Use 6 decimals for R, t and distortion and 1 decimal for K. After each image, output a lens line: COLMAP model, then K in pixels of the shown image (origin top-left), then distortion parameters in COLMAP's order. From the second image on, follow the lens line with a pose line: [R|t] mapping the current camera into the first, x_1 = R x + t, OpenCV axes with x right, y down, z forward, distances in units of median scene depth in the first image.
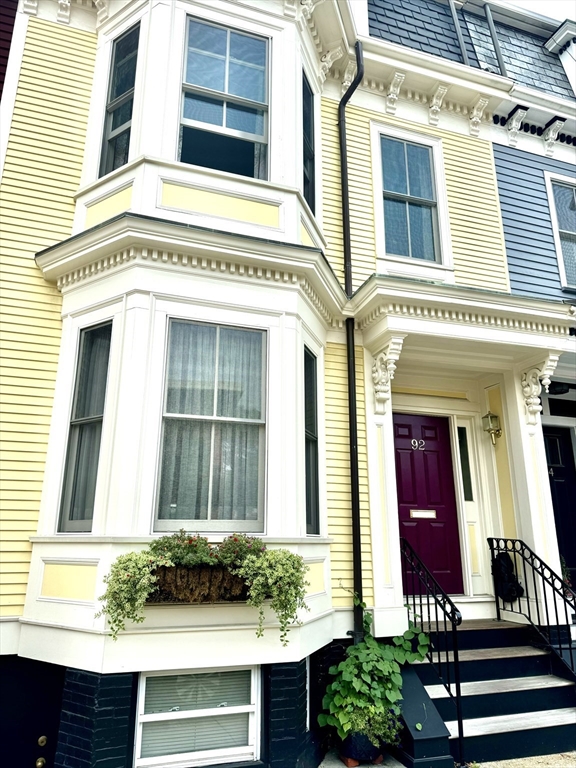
lens RADIAL K [[546.9, 0, 288.0], [0, 546.9, 384.0], [0, 0, 1]] dist [0.060667, -0.003161]
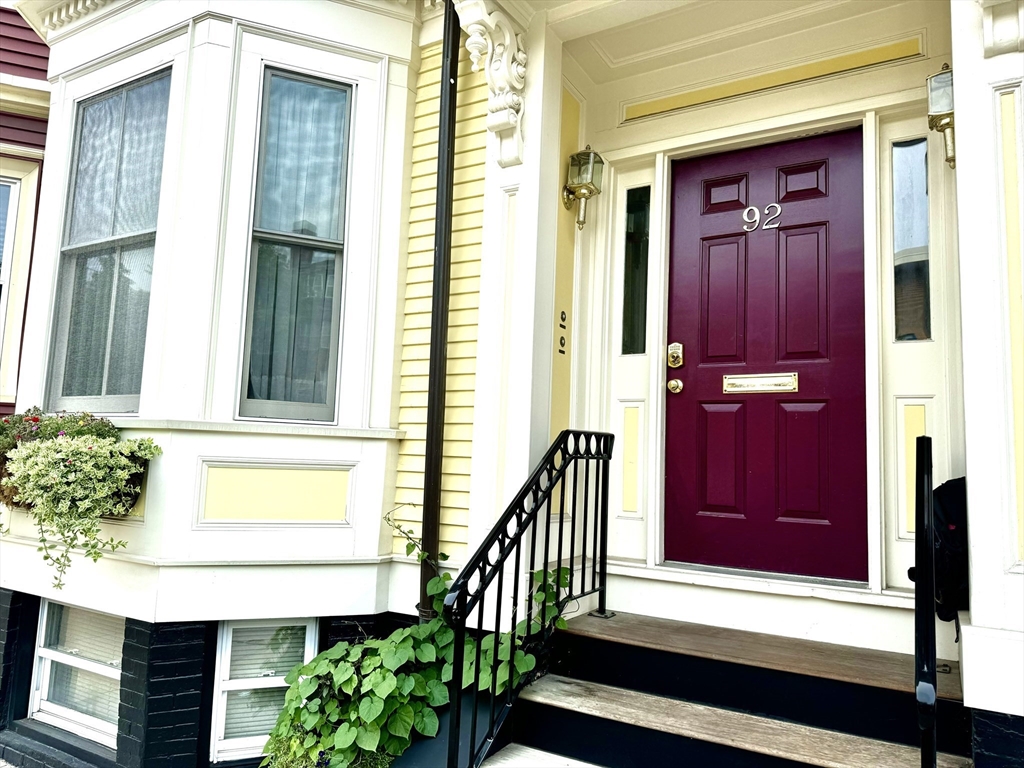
lens RADIAL K [[729.2, 0, 512.0], [0, 729.2, 384.0], [0, 0, 1]] dist [0.060667, -0.003161]
pose [[0.650243, -0.070148, -0.756481, 0.535683], [0.176344, 0.982469, 0.060475, 0.171337], [0.738977, -0.172724, 0.651214, 0.509440]]
